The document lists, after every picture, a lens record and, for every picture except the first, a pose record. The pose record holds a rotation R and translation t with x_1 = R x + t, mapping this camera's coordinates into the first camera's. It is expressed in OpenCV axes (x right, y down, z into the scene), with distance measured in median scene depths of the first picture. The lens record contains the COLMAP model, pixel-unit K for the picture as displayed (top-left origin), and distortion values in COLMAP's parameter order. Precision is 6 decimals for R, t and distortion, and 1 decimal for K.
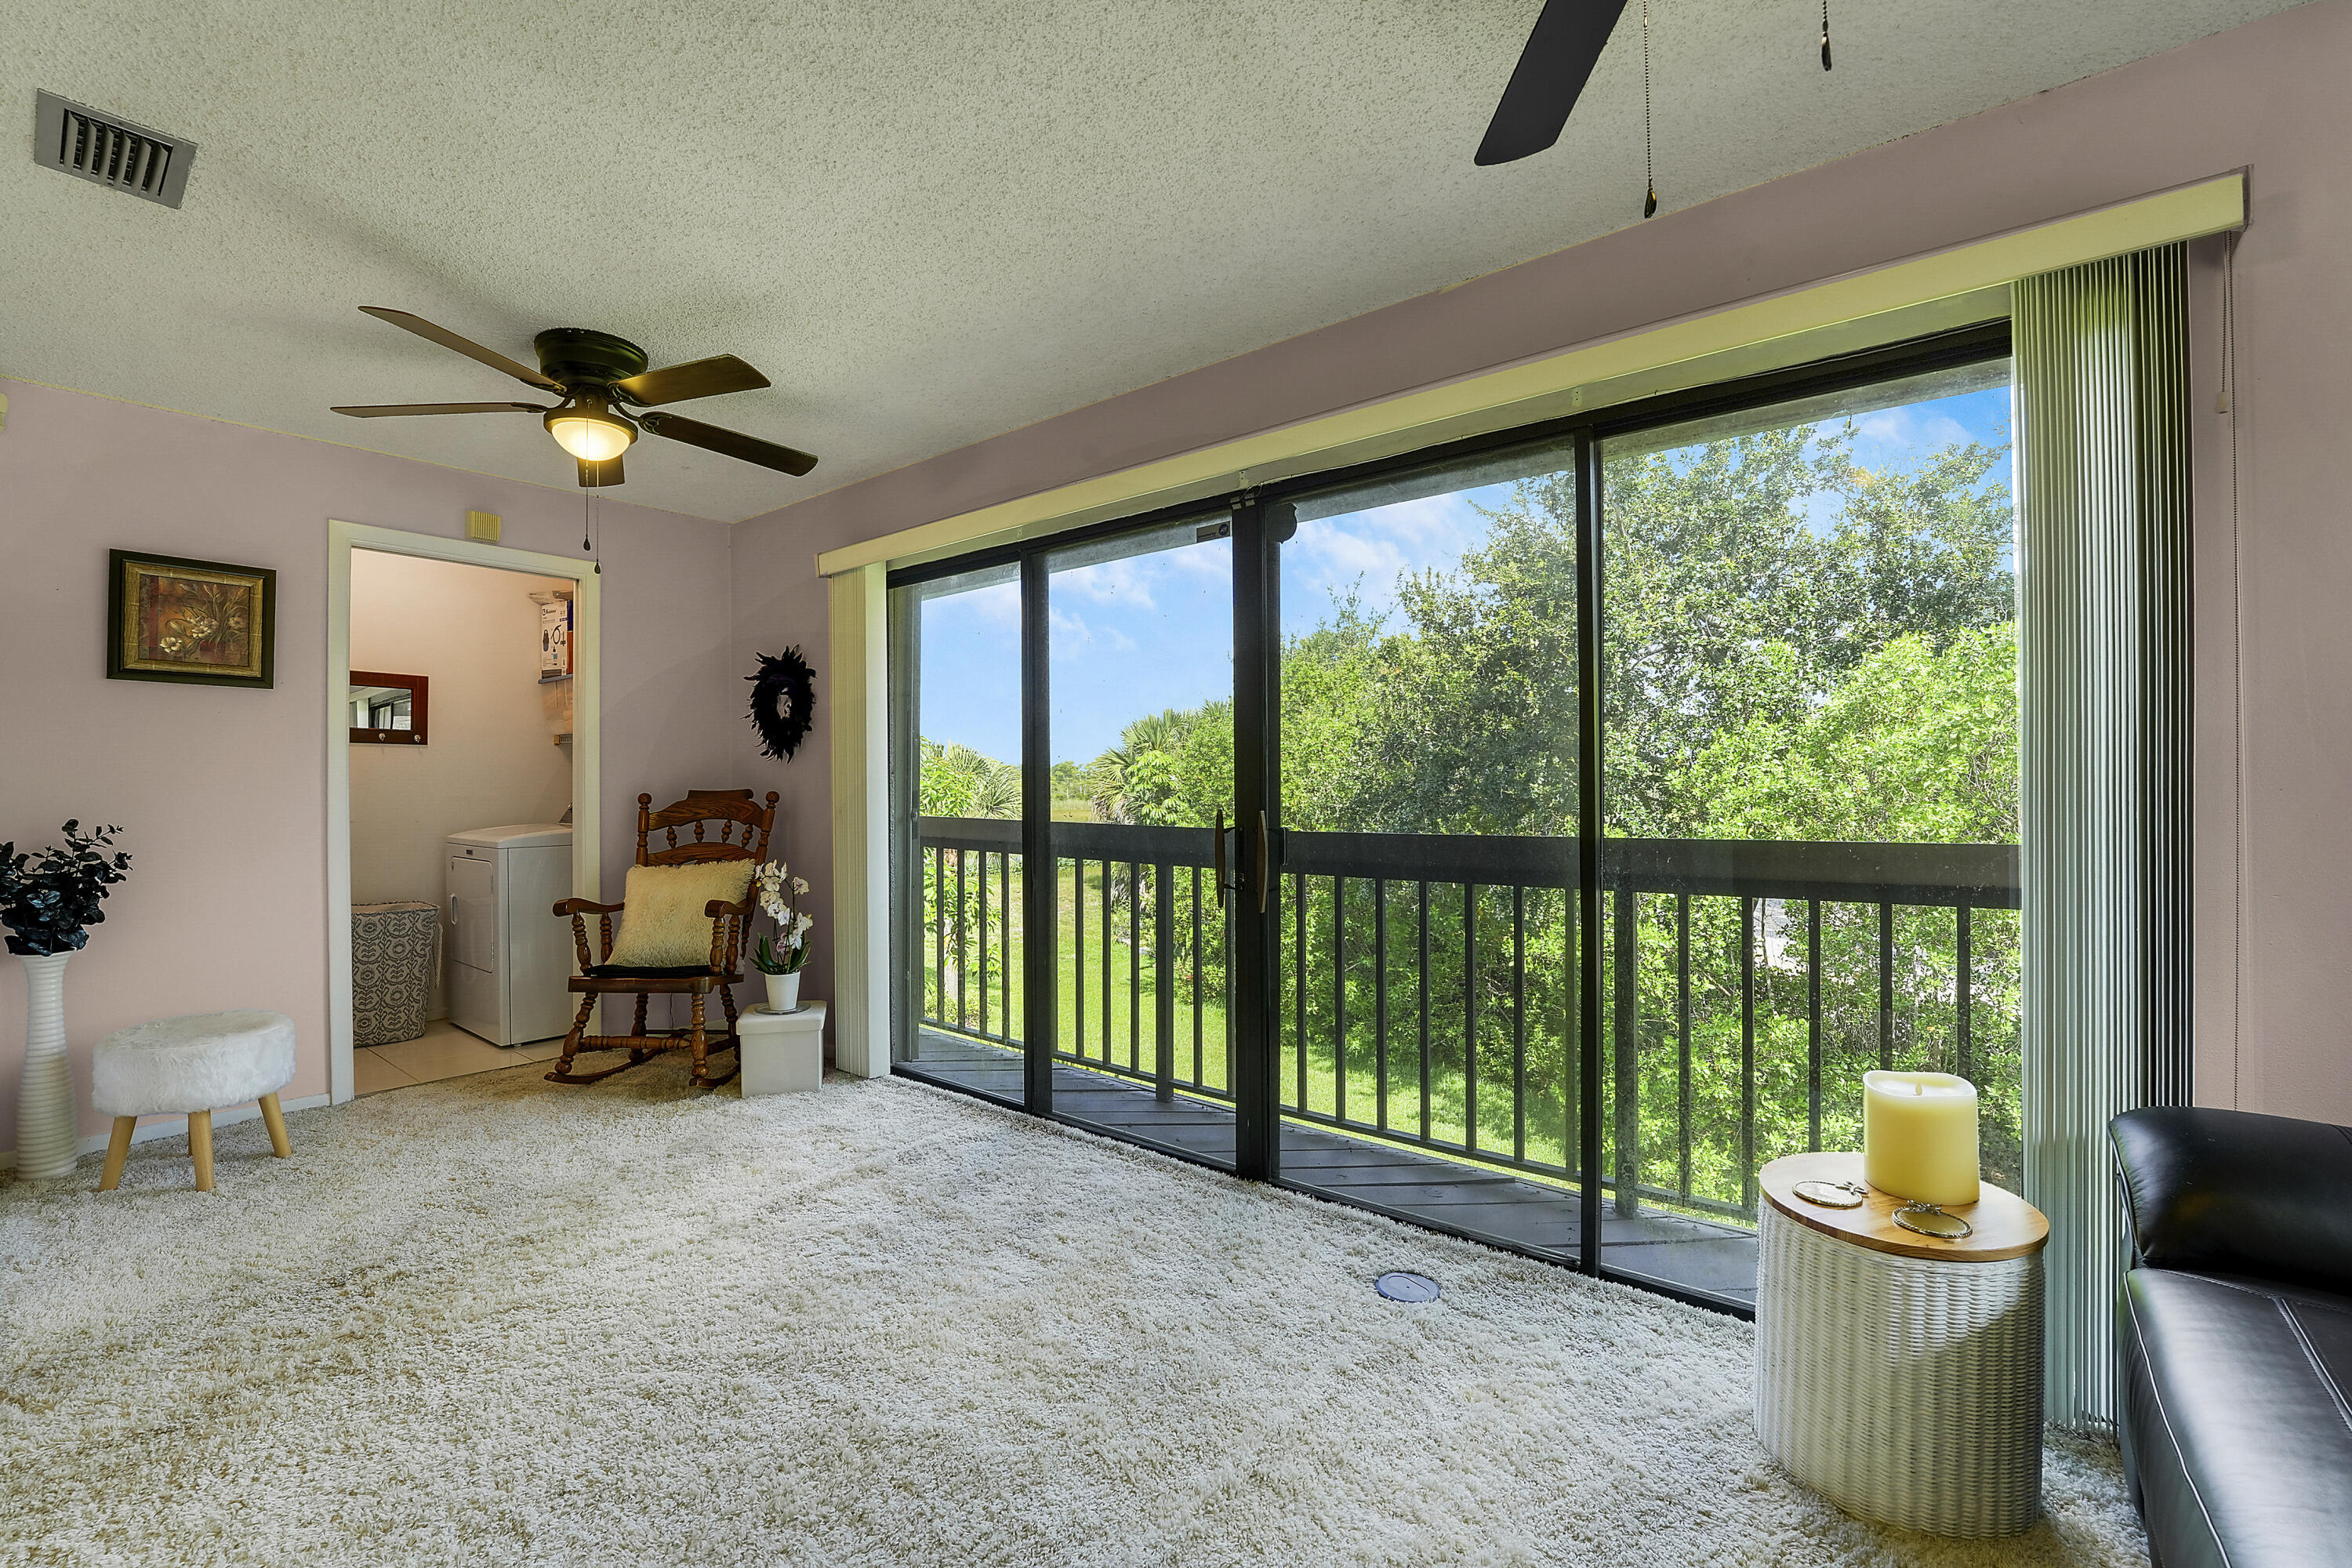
lens RADIAL K [[951.6, 0, 1176.0], [0, 951.6, 784.0], [0, 0, 1]] dist [-0.025975, -0.000096]
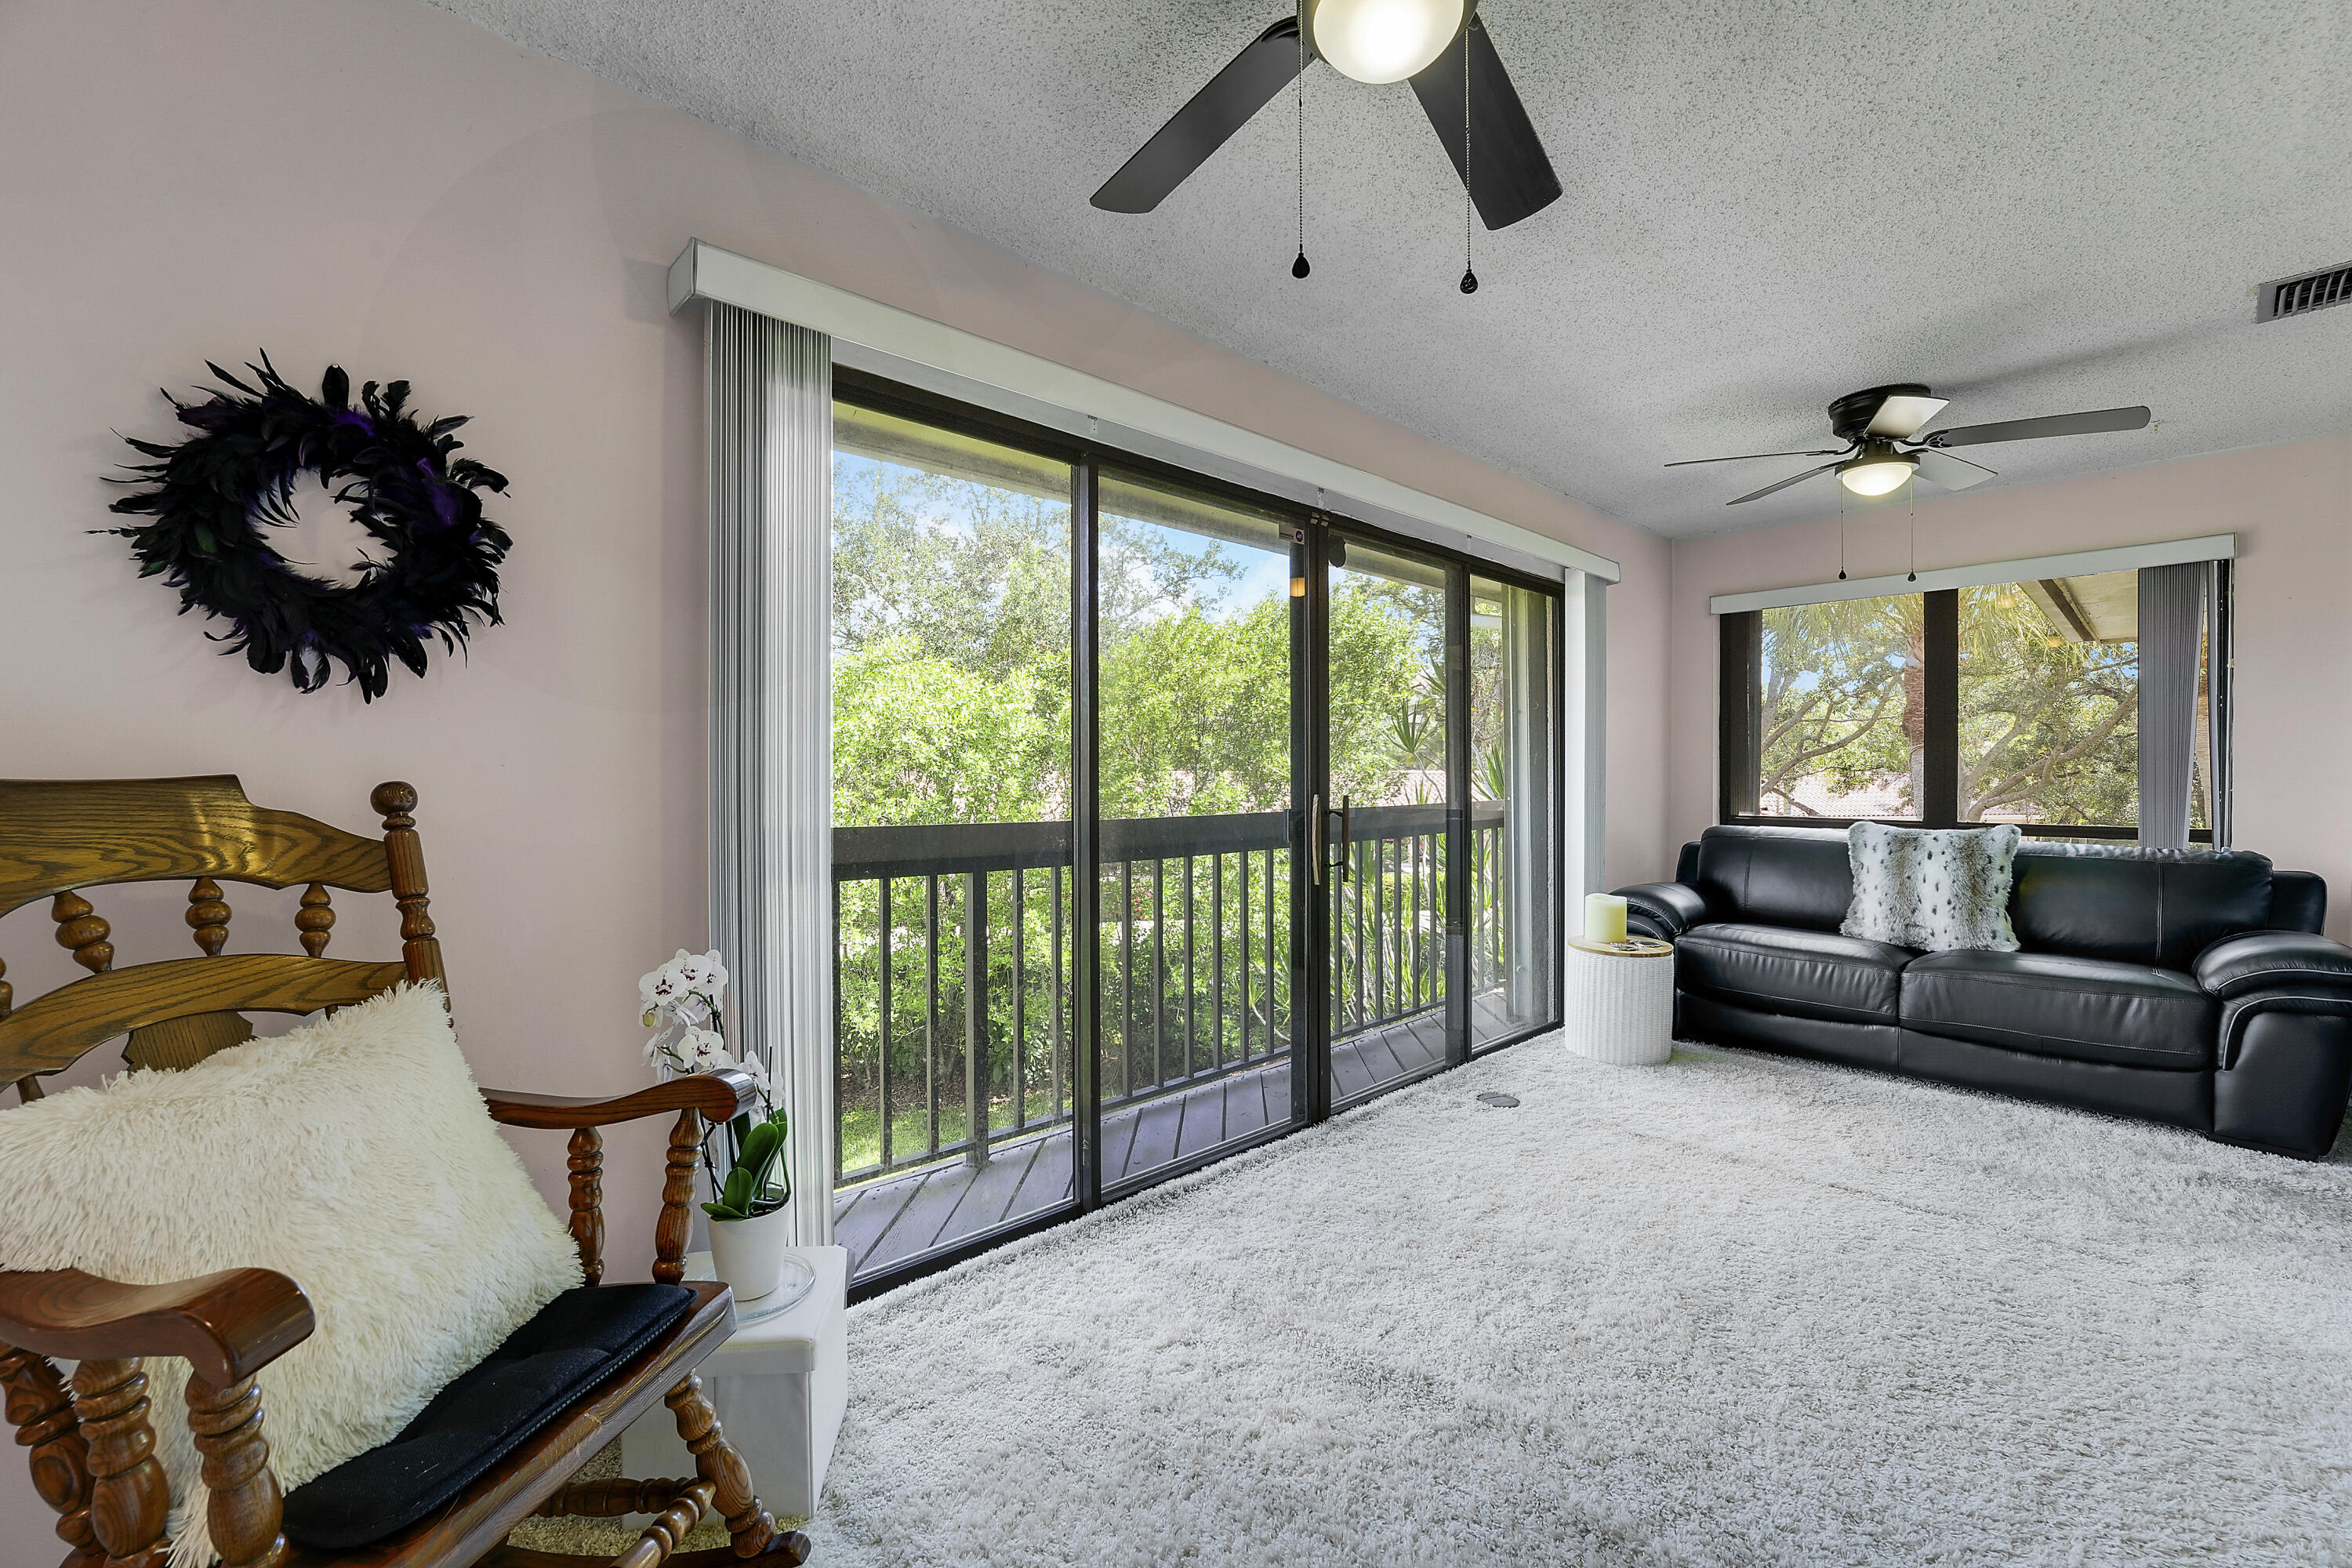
lens RADIAL K [[1012.0, 0, 1175.2], [0, 1012.0, 793.3], [0, 0, 1]] dist [-0.016870, -0.000144]
pose [[0.136703, -0.013017, 0.990527, -0.225072], [0.009785, 0.999883, 0.011790, 0.002570], [-0.990564, 0.008080, 0.136814, 0.201151]]
